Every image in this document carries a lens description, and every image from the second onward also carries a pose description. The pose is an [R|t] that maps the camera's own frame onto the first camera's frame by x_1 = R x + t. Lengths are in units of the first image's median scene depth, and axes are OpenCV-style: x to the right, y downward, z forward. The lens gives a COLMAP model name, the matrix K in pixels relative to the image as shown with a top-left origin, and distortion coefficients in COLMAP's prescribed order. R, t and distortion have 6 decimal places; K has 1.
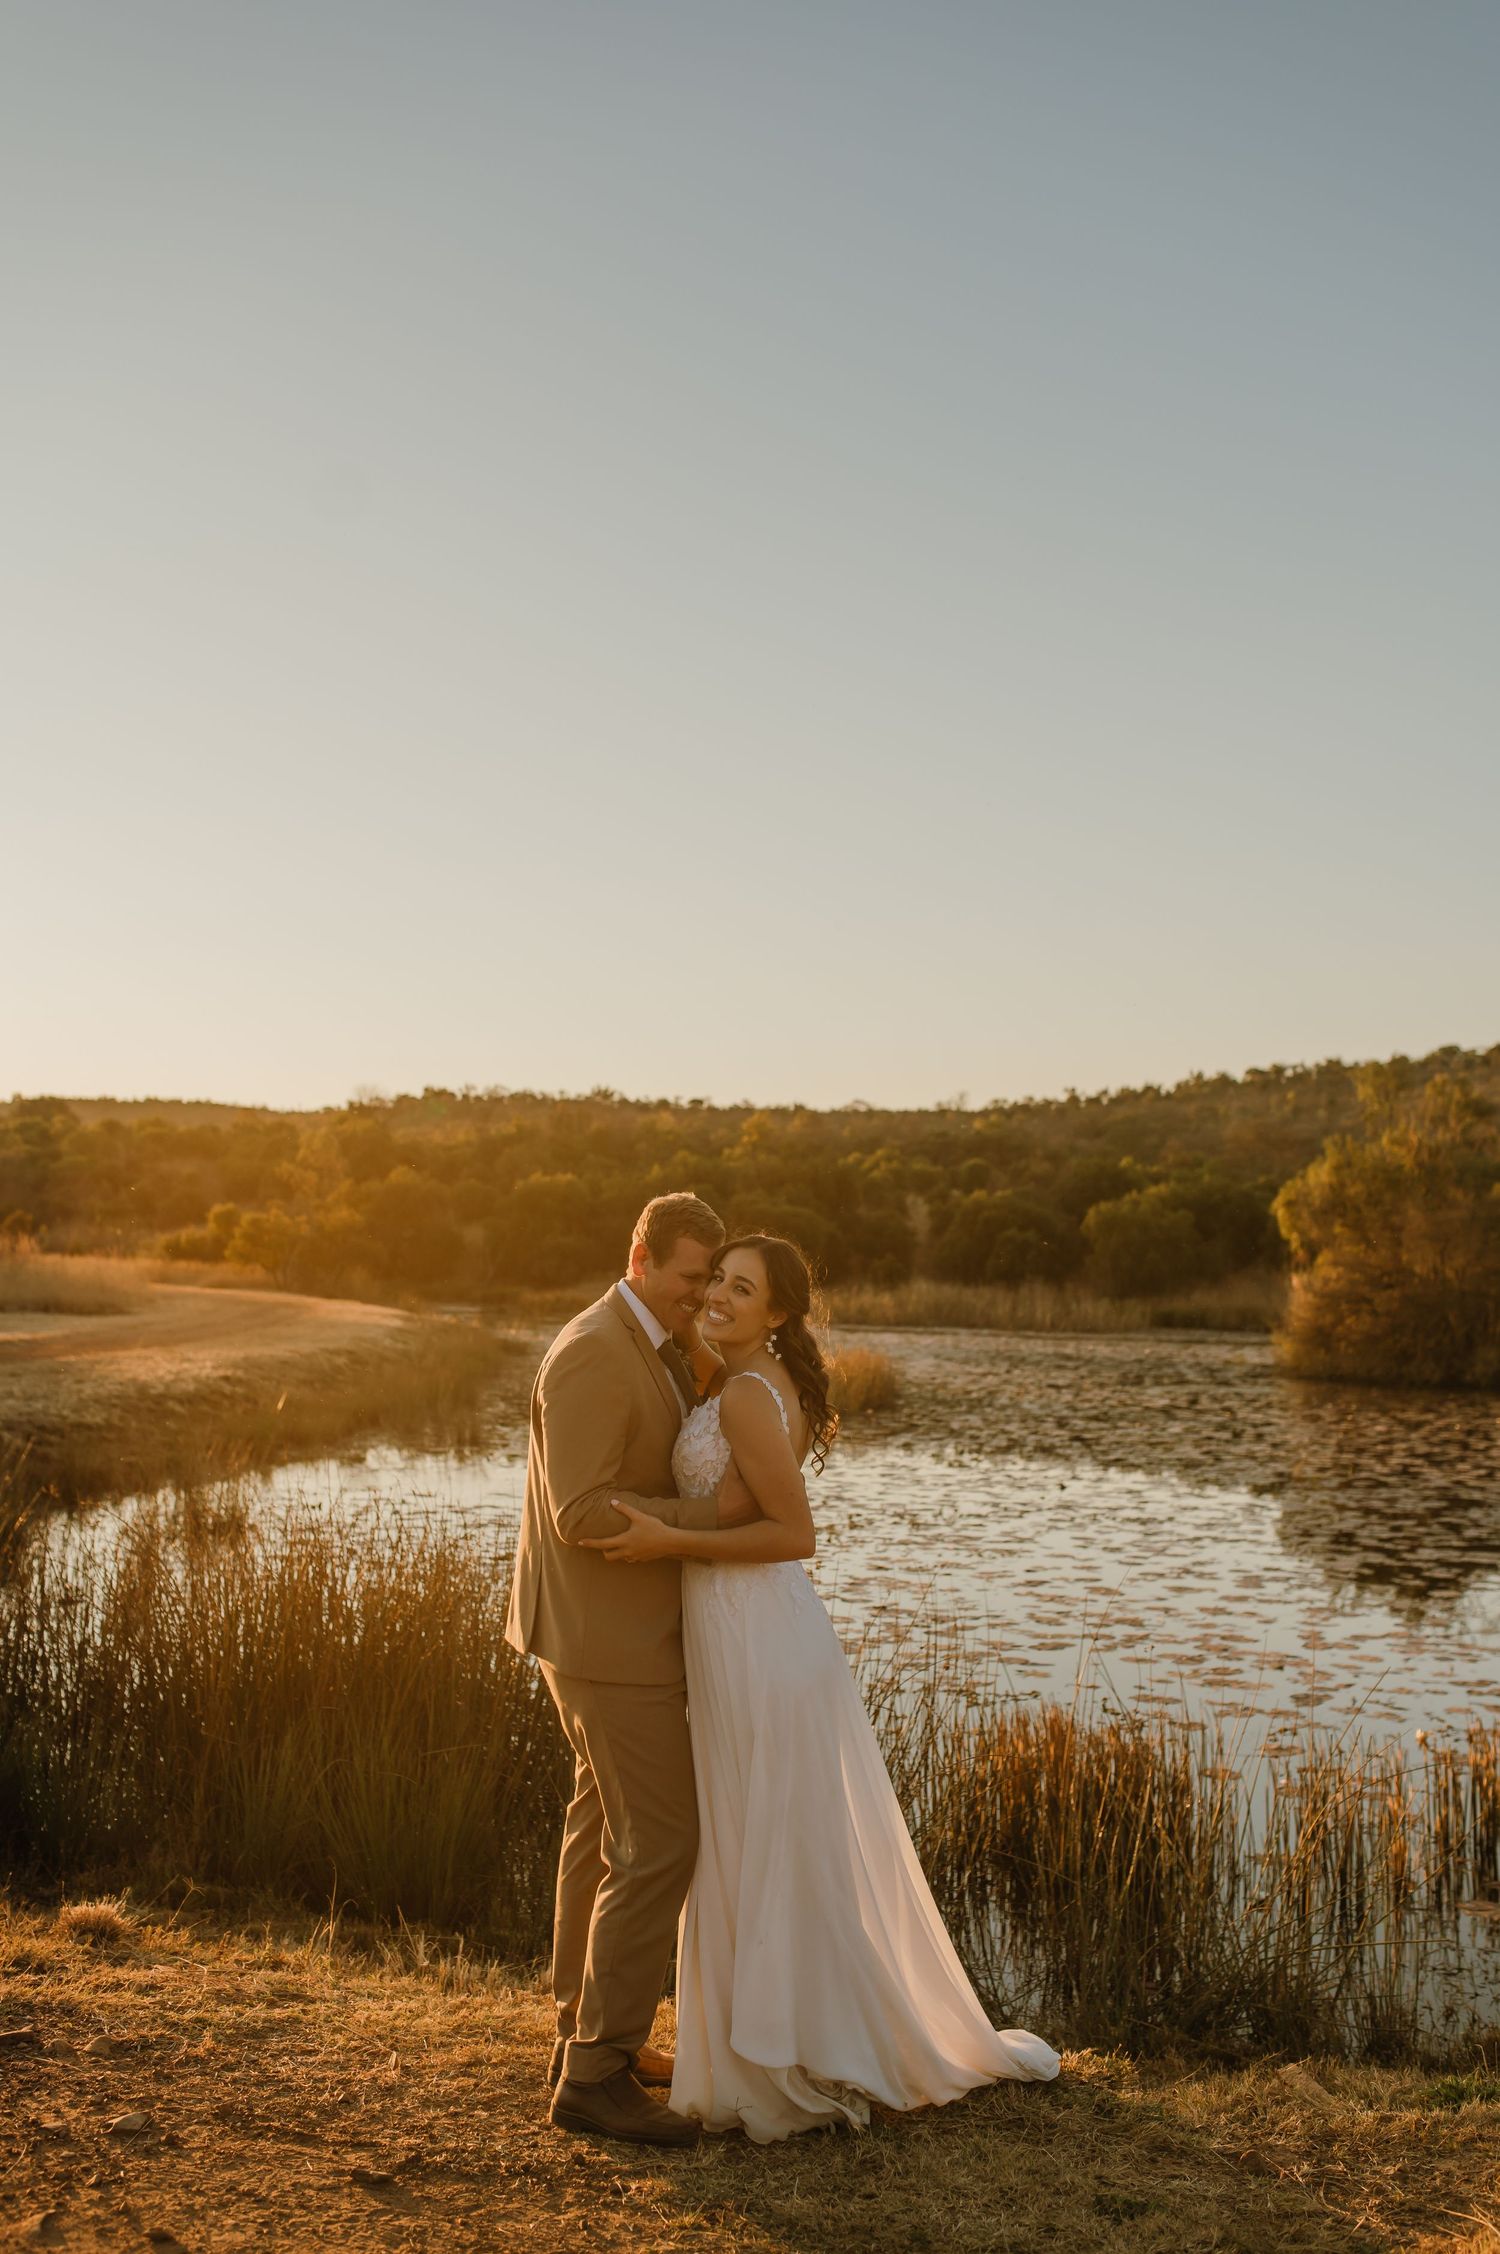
lens RADIAL K [[2138.0, 0, 780.9], [0, 2138.0, 1119.6], [0, 0, 1]] dist [-0.005343, 0.107101]
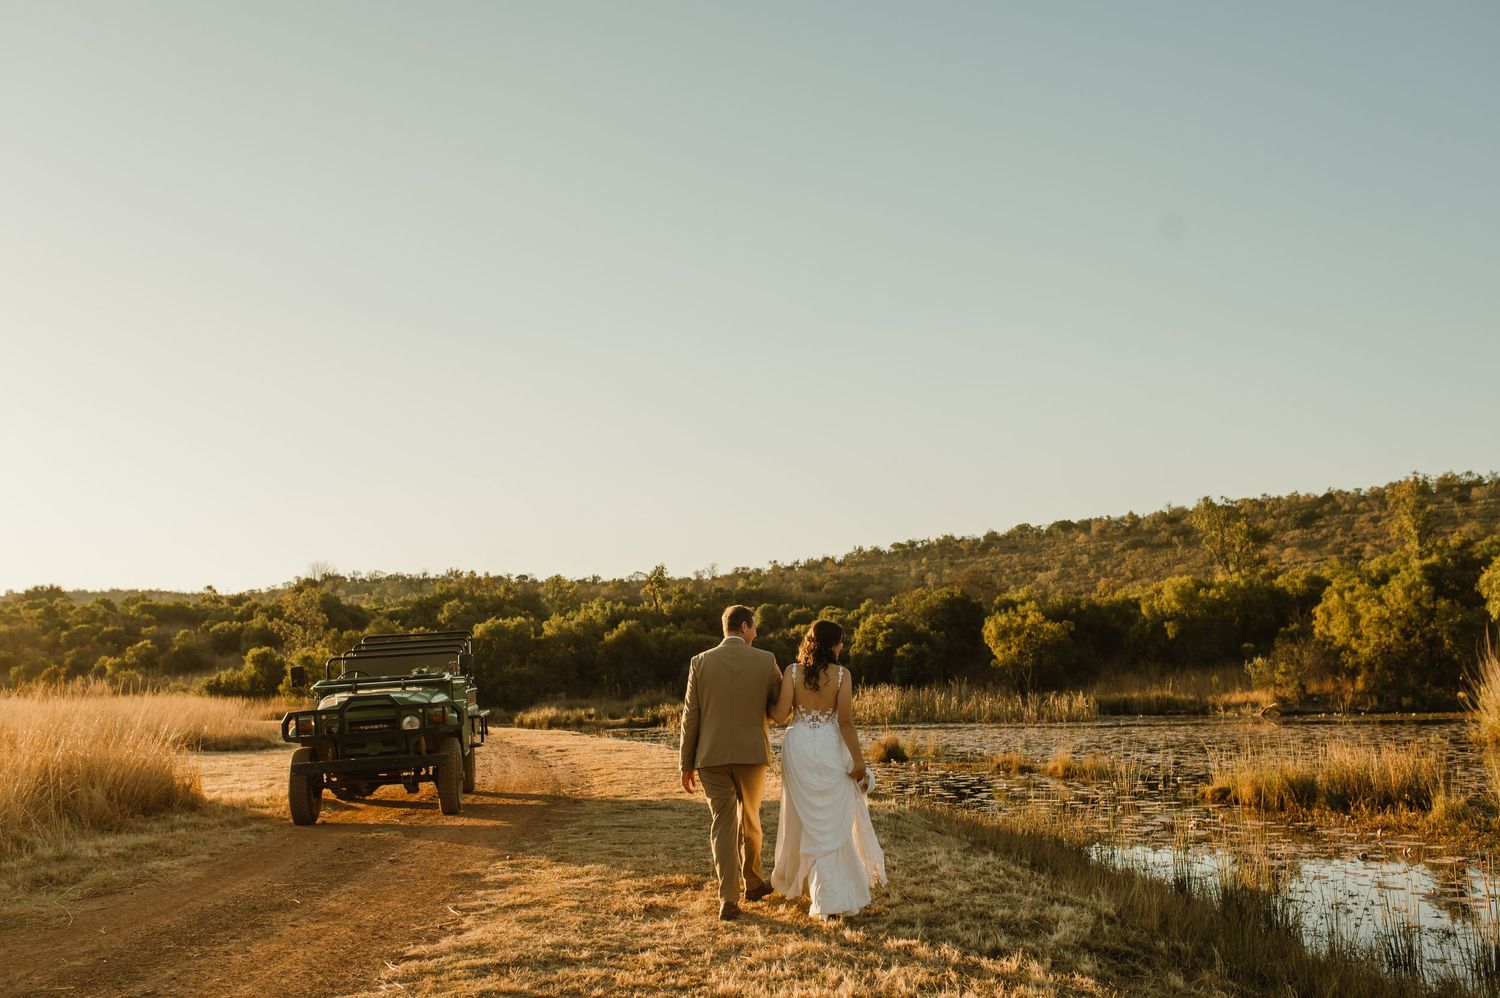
lens RADIAL K [[1402.1, 0, 751.6], [0, 1402.1, 518.4], [0, 0, 1]] dist [-0.004230, 0.114824]
pose [[0.989054, -0.025959, 0.145254, -0.117797], [0.033362, 0.998253, -0.048764, 0.017378], [-0.143734, 0.053076, 0.988192, 0.225016]]
